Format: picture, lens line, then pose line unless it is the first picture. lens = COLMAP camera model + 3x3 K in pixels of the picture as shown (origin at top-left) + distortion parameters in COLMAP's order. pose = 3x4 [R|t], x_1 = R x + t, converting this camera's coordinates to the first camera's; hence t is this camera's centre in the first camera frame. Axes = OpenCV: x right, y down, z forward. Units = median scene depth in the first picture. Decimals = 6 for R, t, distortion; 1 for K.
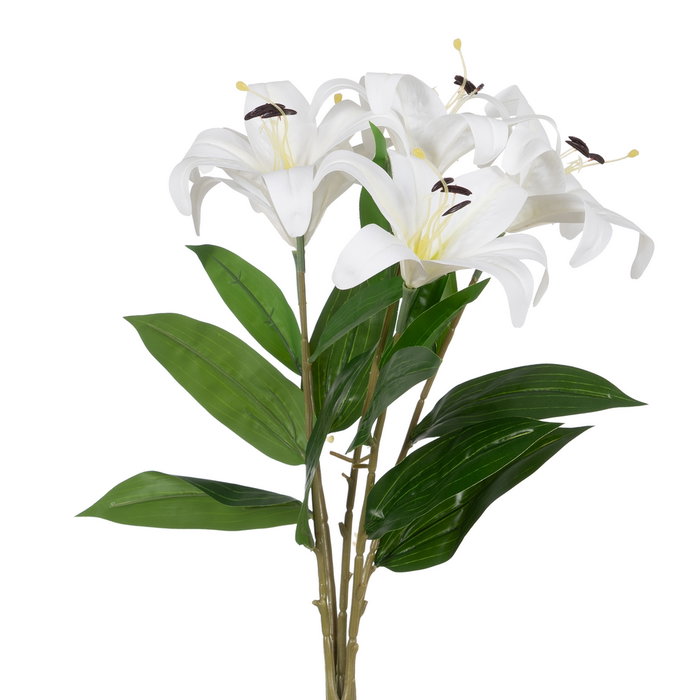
lens RADIAL K [[2268.7, 0, 350.0], [0, 2268.7, 350.0], [0, 0, 1]] dist [-0.139151, -0.533876]
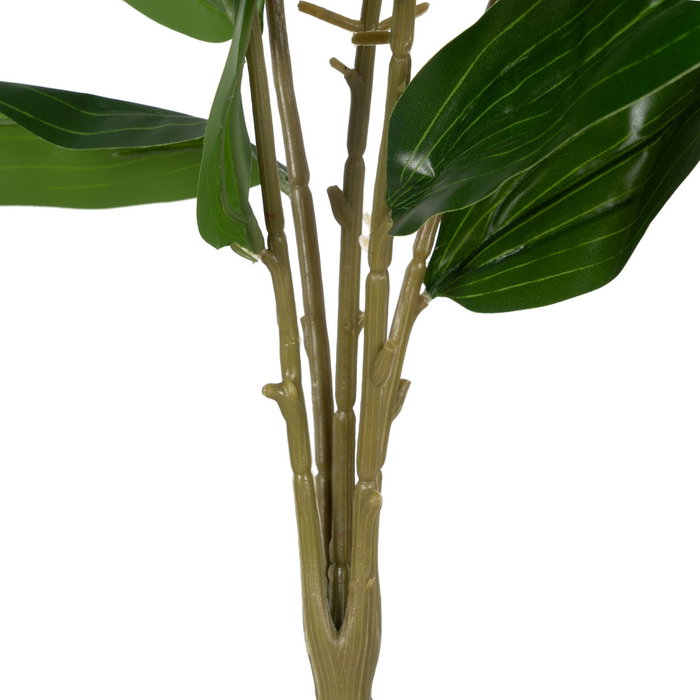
lens RADIAL K [[2268.7, 0, 350.0], [0, 2268.7, 350.0], [0, 0, 1]] dist [-0.139151, -0.533876]
pose [[0.995724, -0.001329, -0.092372, 0.035399], [0.015785, 0.987640, 0.155942, 0.043428], [0.091023, -0.156734, 0.983438, 0.618708]]
